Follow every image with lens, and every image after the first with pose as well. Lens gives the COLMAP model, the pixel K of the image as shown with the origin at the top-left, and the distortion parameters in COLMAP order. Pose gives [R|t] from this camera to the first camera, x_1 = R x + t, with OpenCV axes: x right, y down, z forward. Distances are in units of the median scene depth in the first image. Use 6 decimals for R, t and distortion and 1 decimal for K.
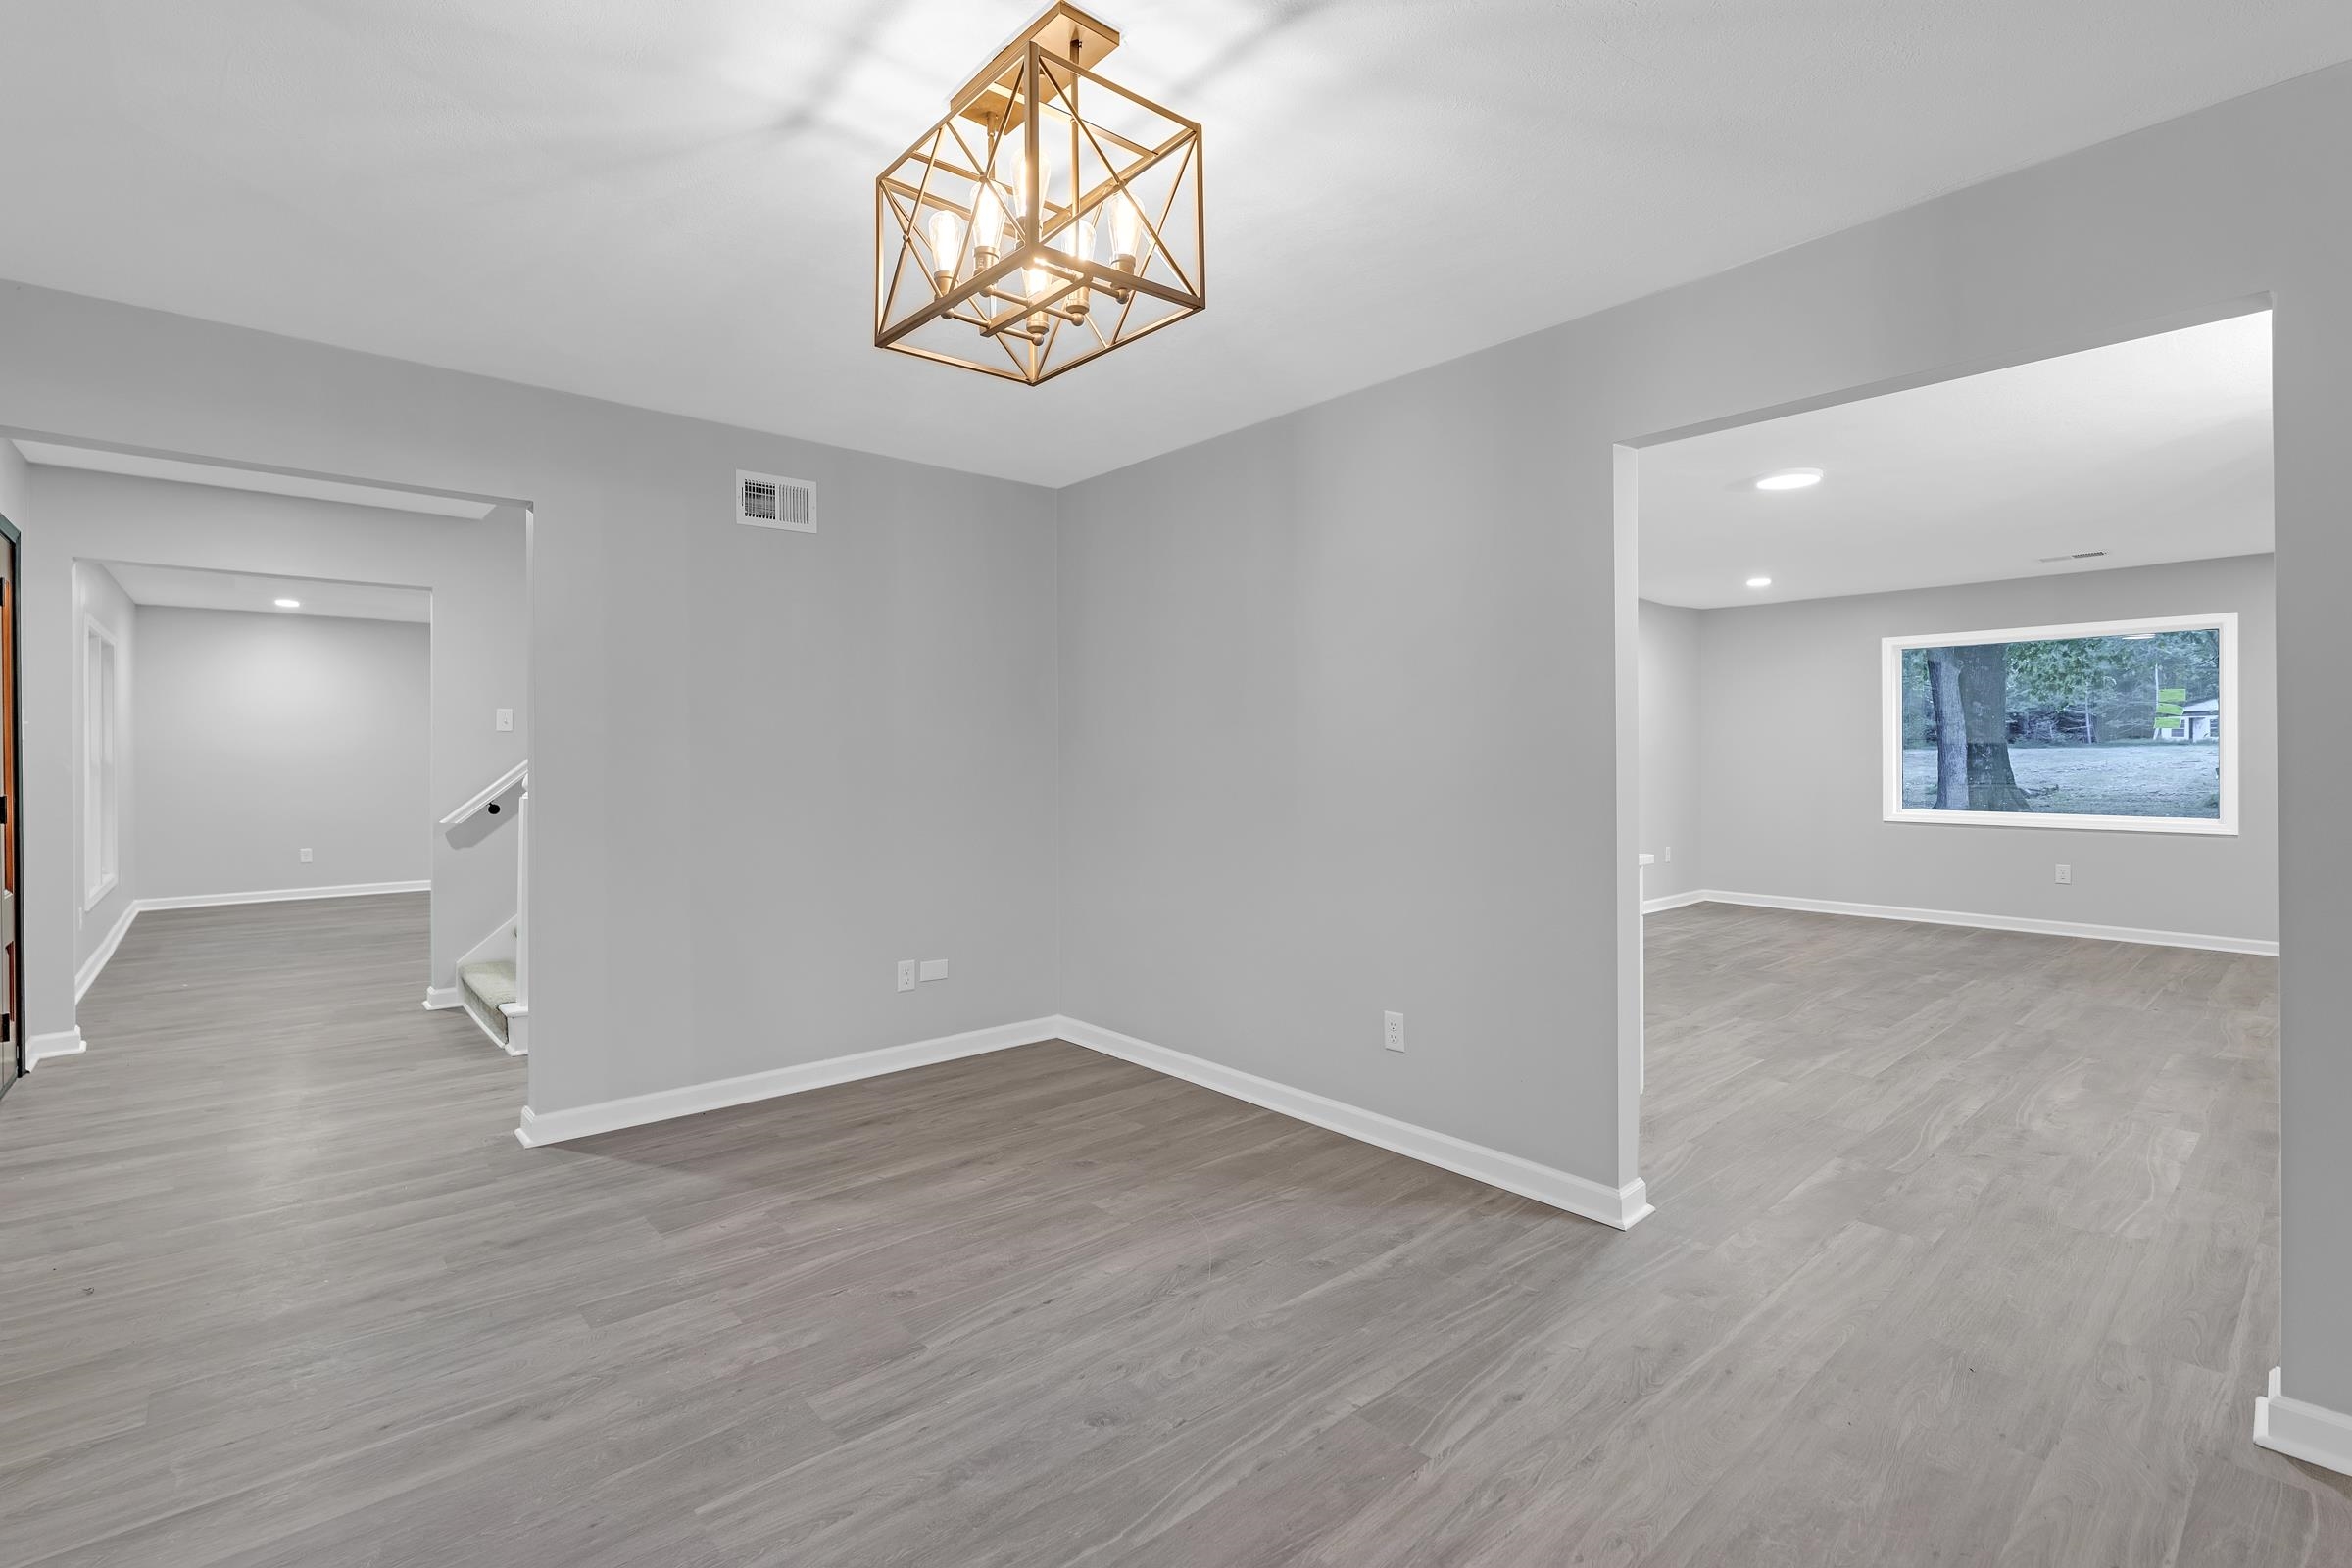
lens RADIAL K [[1063.2, 0, 1170.0], [0, 1063.2, 762.5], [0, 0, 1]] dist [0.002081, -0.000928]
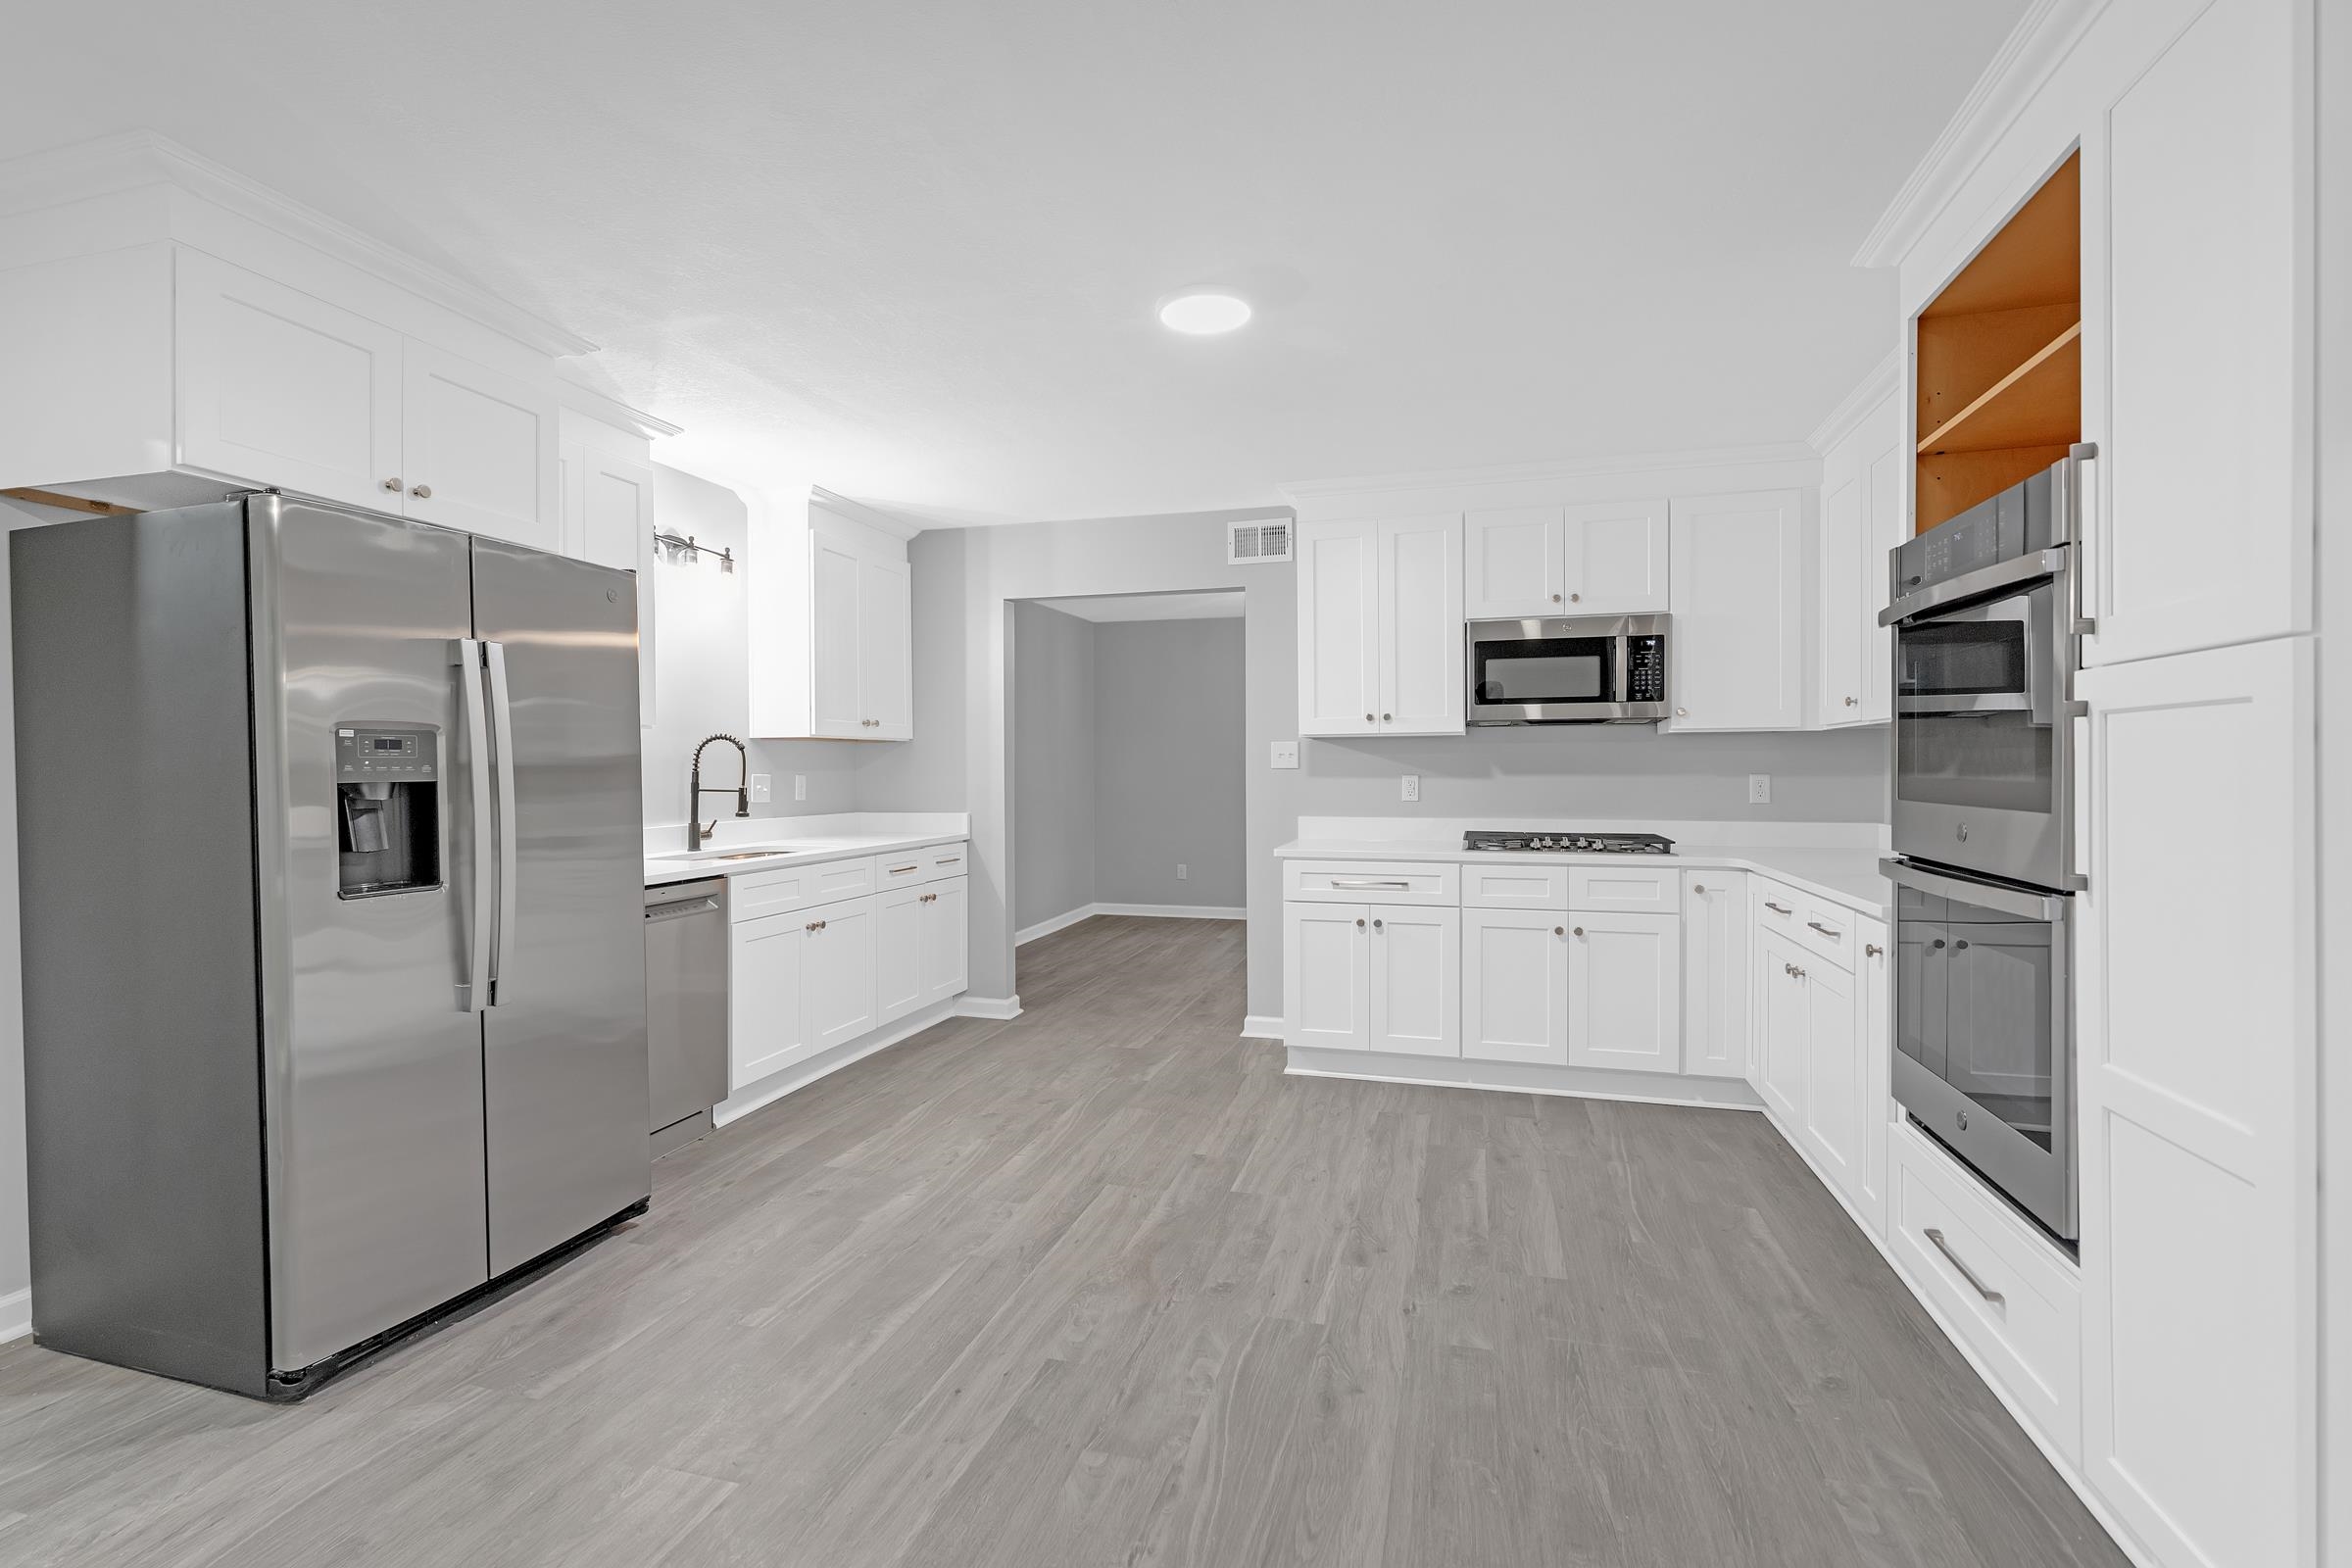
lens RADIAL K [[1063.2, 0, 1170.0], [0, 1063.2, 762.5], [0, 0, 1]] dist [0.002081, -0.000928]
pose [[-0.839970, 0.002933, -0.542624, 1.497115], [0.002866, 0.999995, 0.000969, -0.015948], [0.542625, -0.000741, -0.839975, 2.410761]]
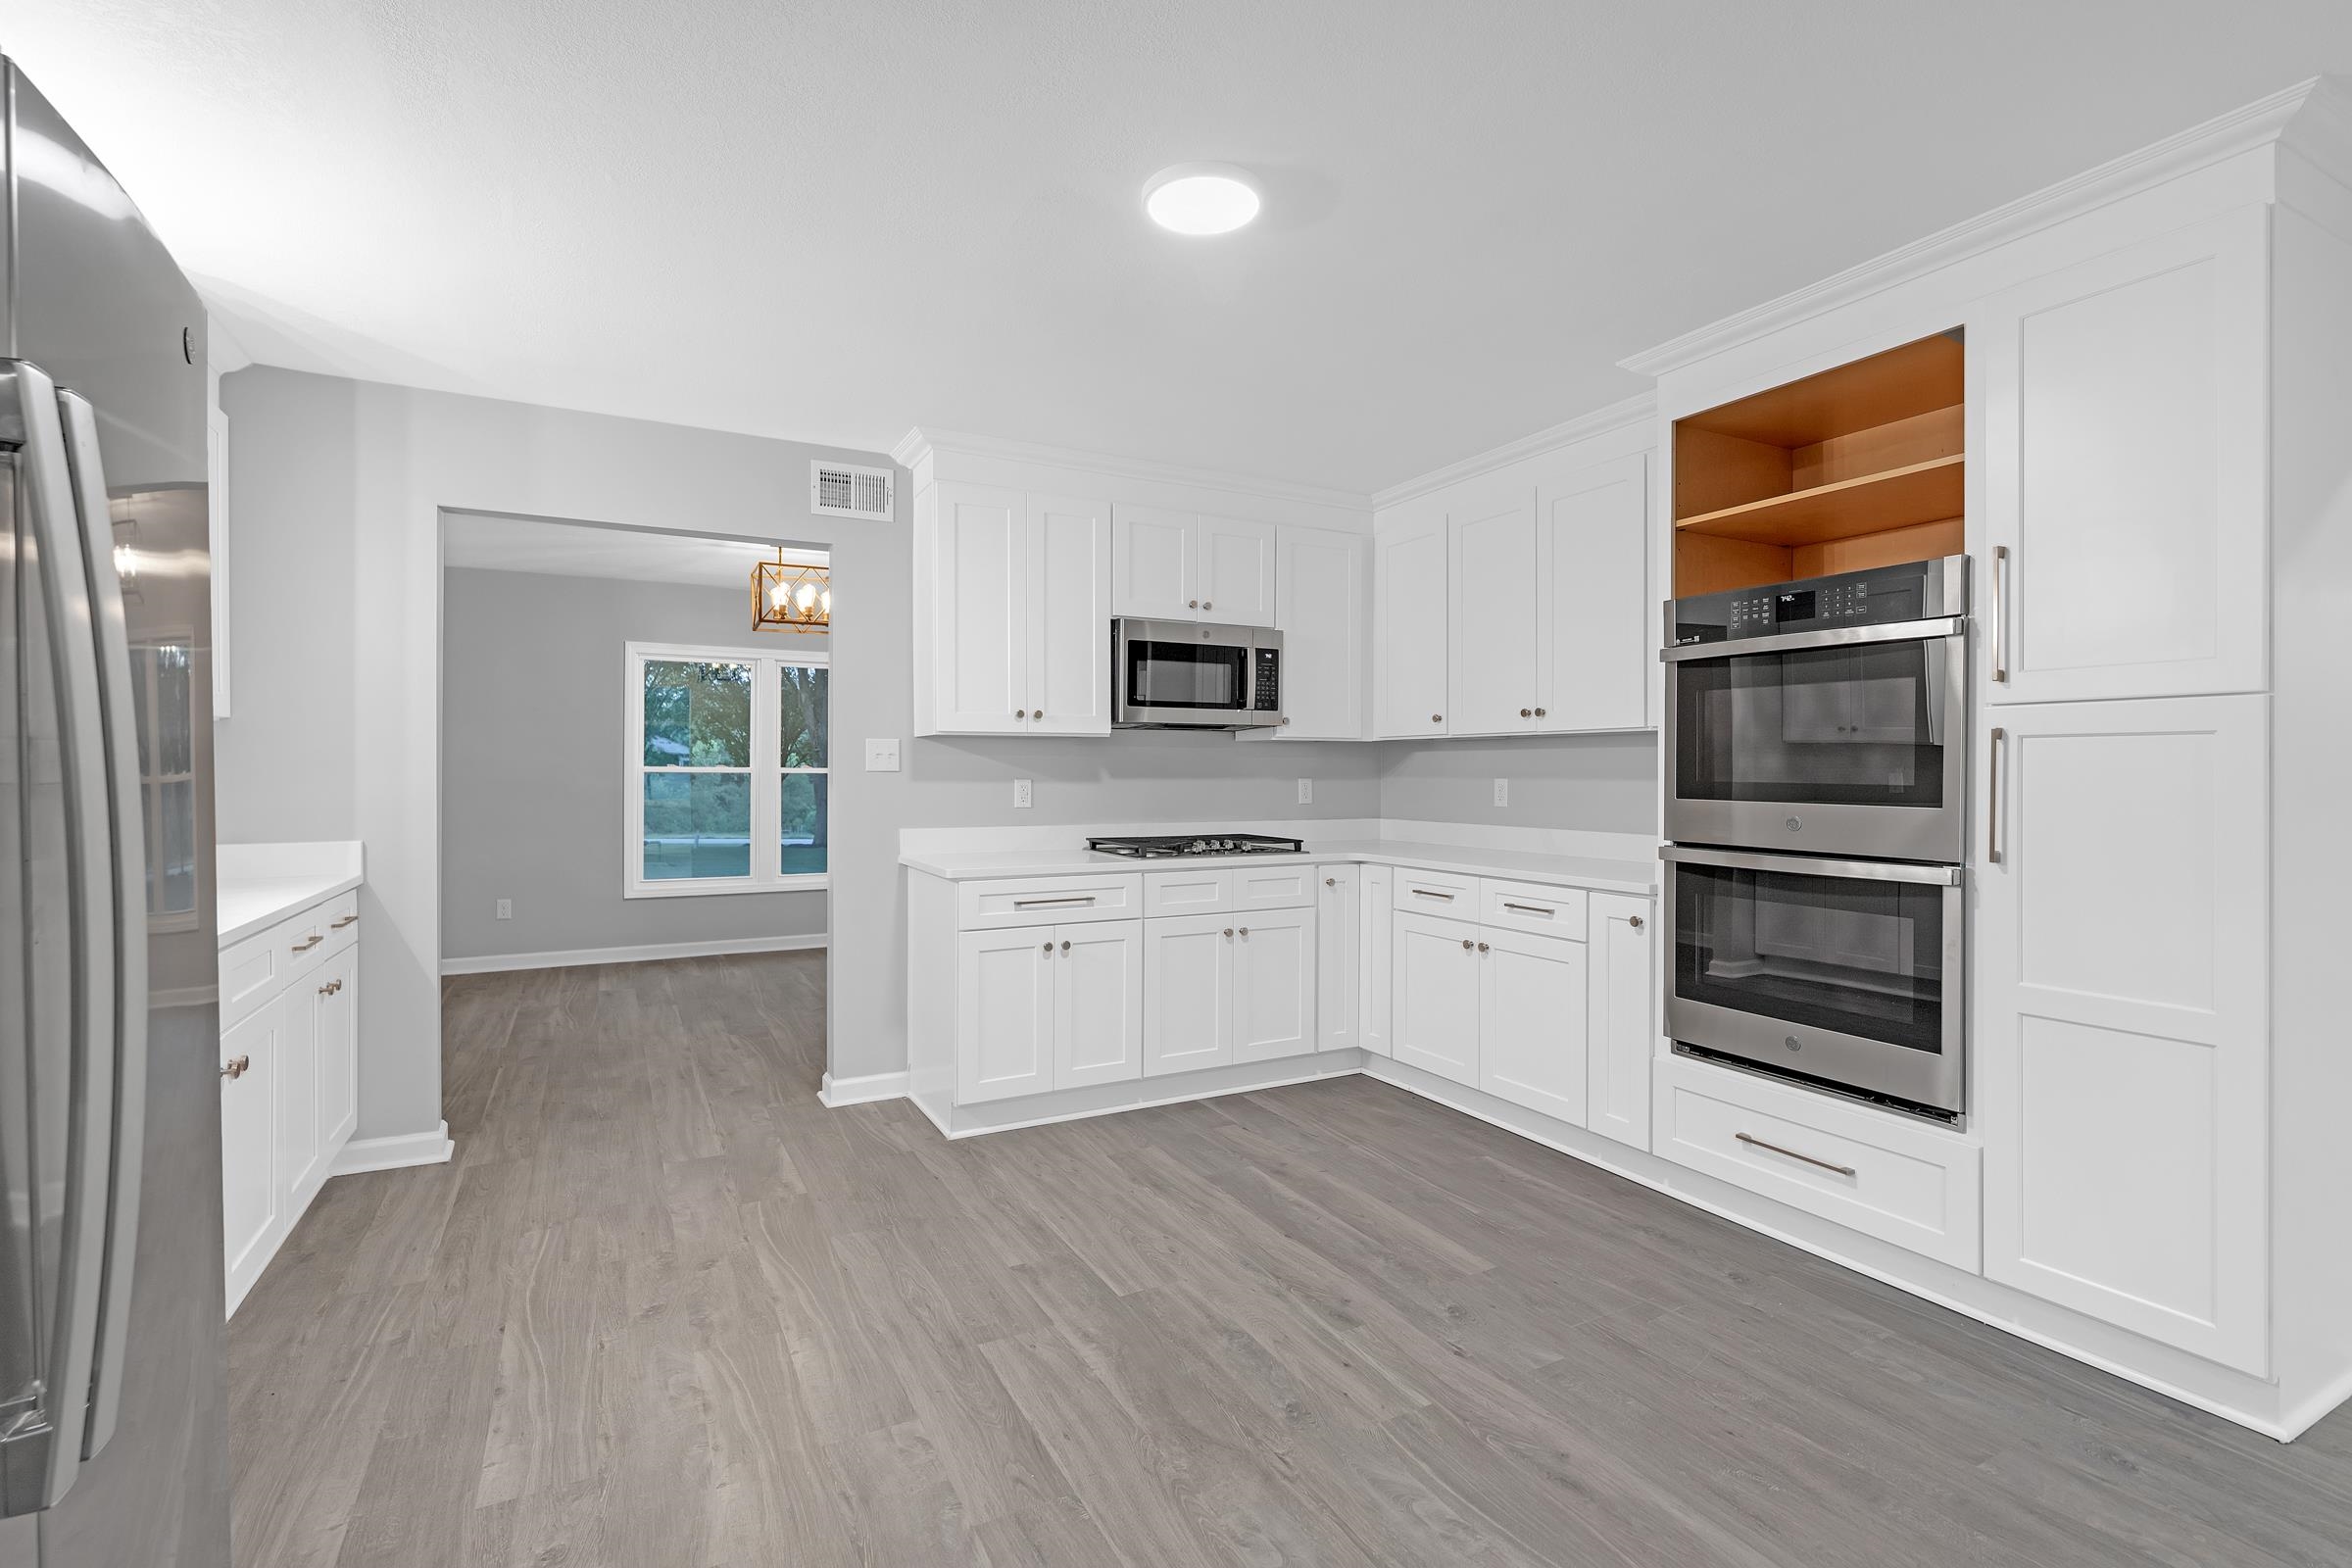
lens RADIAL K [[1063.2, 0, 1170.0], [0, 1063.2, 762.5], [0, 0, 1]] dist [0.002081, -0.000928]
pose [[-0.226533, -0.004106, -0.973995, 1.704809], [-0.006616, 0.999975, -0.002676, -0.014572], [0.973981, 0.005838, -0.226554, 1.761885]]
